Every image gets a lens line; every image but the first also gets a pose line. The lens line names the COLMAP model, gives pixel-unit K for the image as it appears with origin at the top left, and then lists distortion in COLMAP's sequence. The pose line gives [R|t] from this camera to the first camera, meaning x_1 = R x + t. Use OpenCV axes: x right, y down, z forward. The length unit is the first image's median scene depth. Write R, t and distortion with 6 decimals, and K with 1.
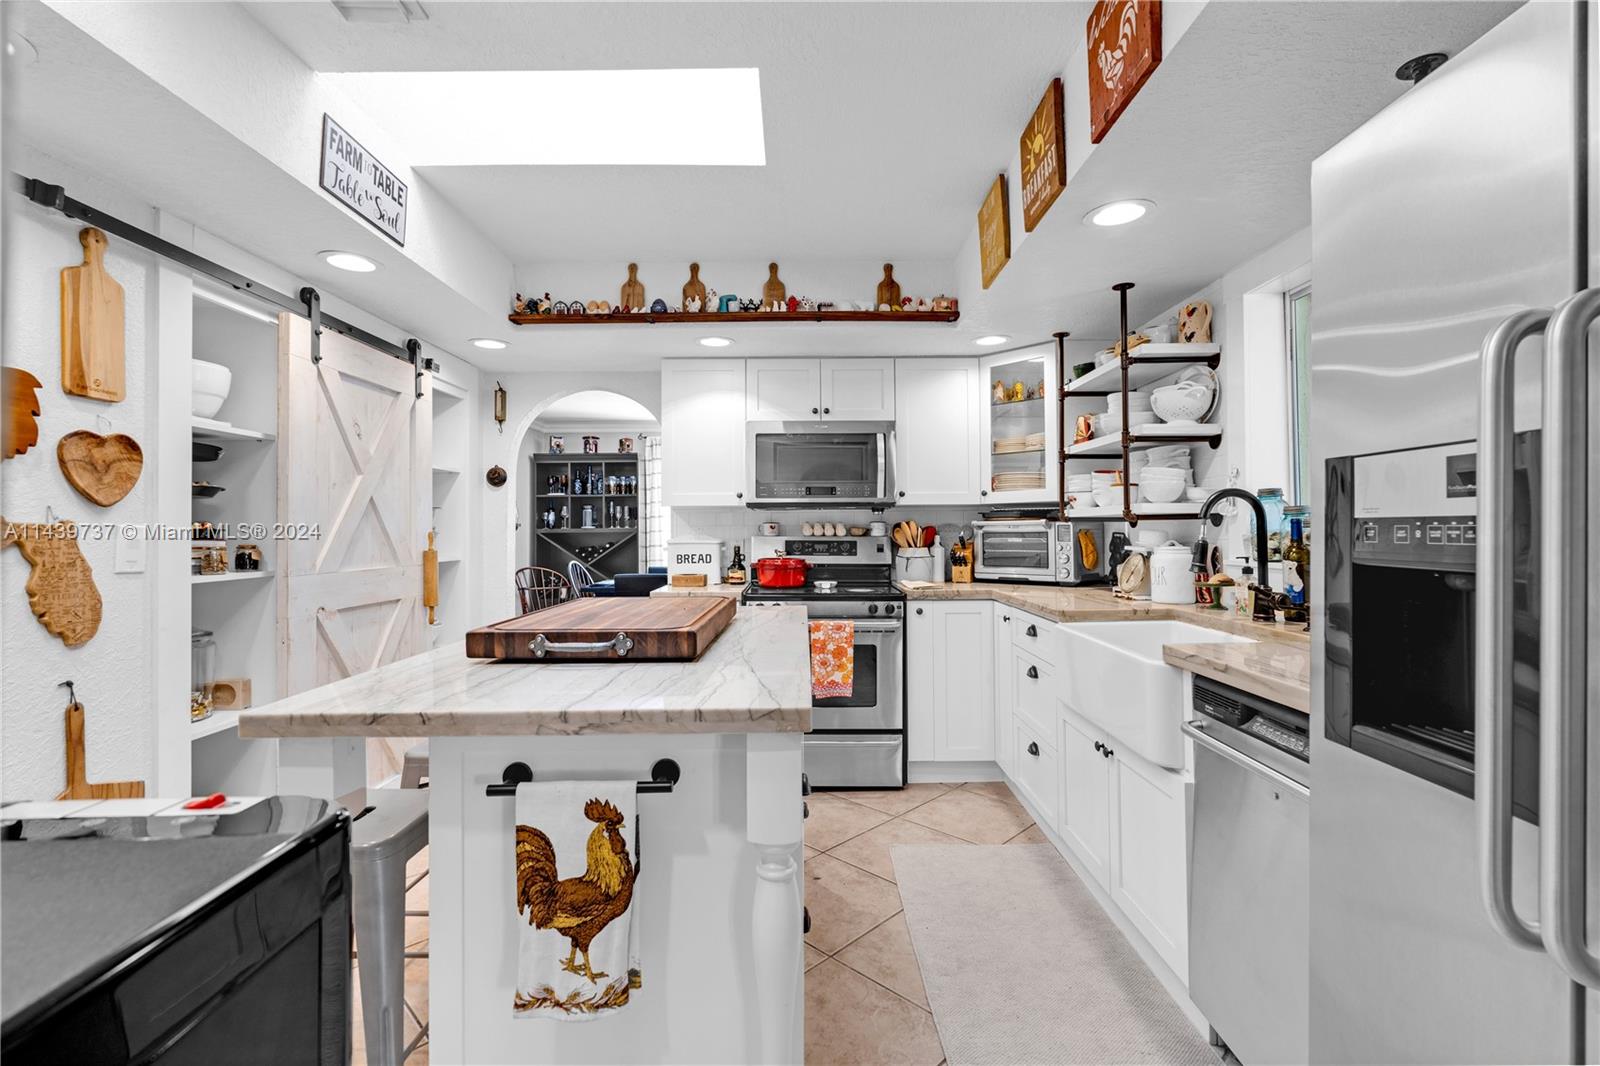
lens RADIAL K [[688.0, 0, 800.0], [0, 688.0, 533.0], [0, 0, 1]] dist [0.000139, -0.000060]
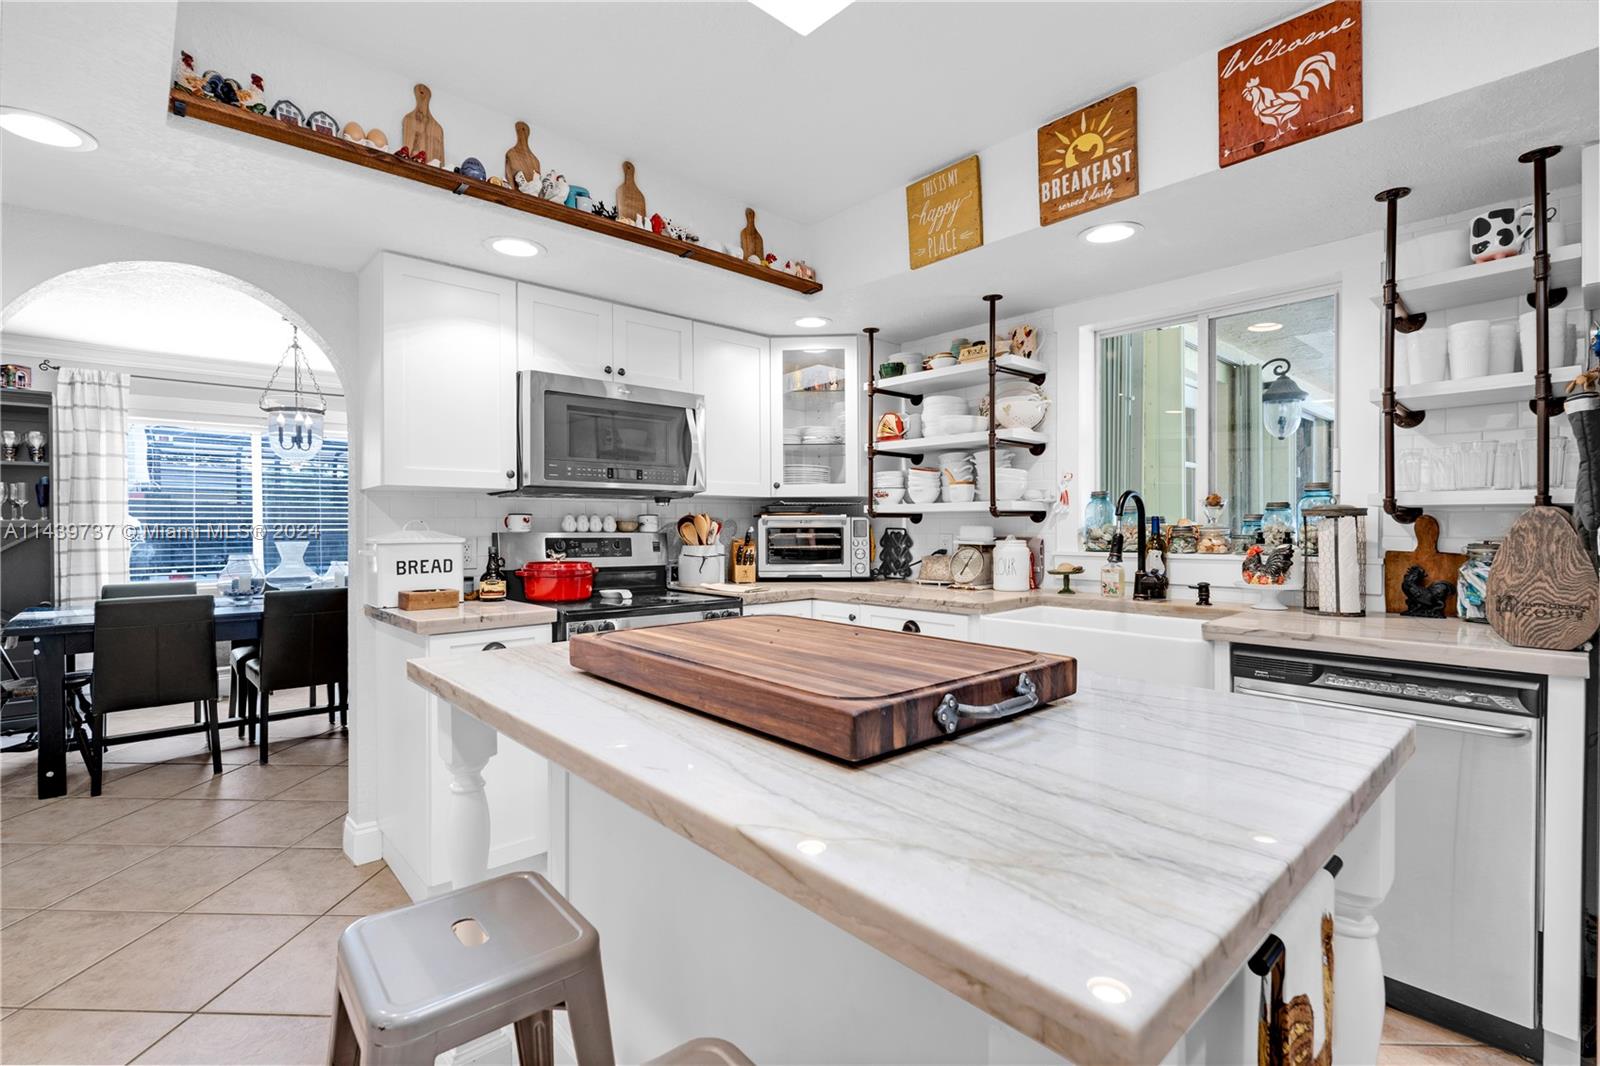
lens RADIAL K [[722.6, 0, 799.7], [0, 722.6, 537.5], [0, 0, 1]] dist [0.000100, -0.000469]
pose [[0.748765, -0.006567, 0.662803, -0.420033], [0.000152, 0.999953, 0.009736, 0.003598], [-0.662836, -0.007189, 0.748730, 0.295582]]
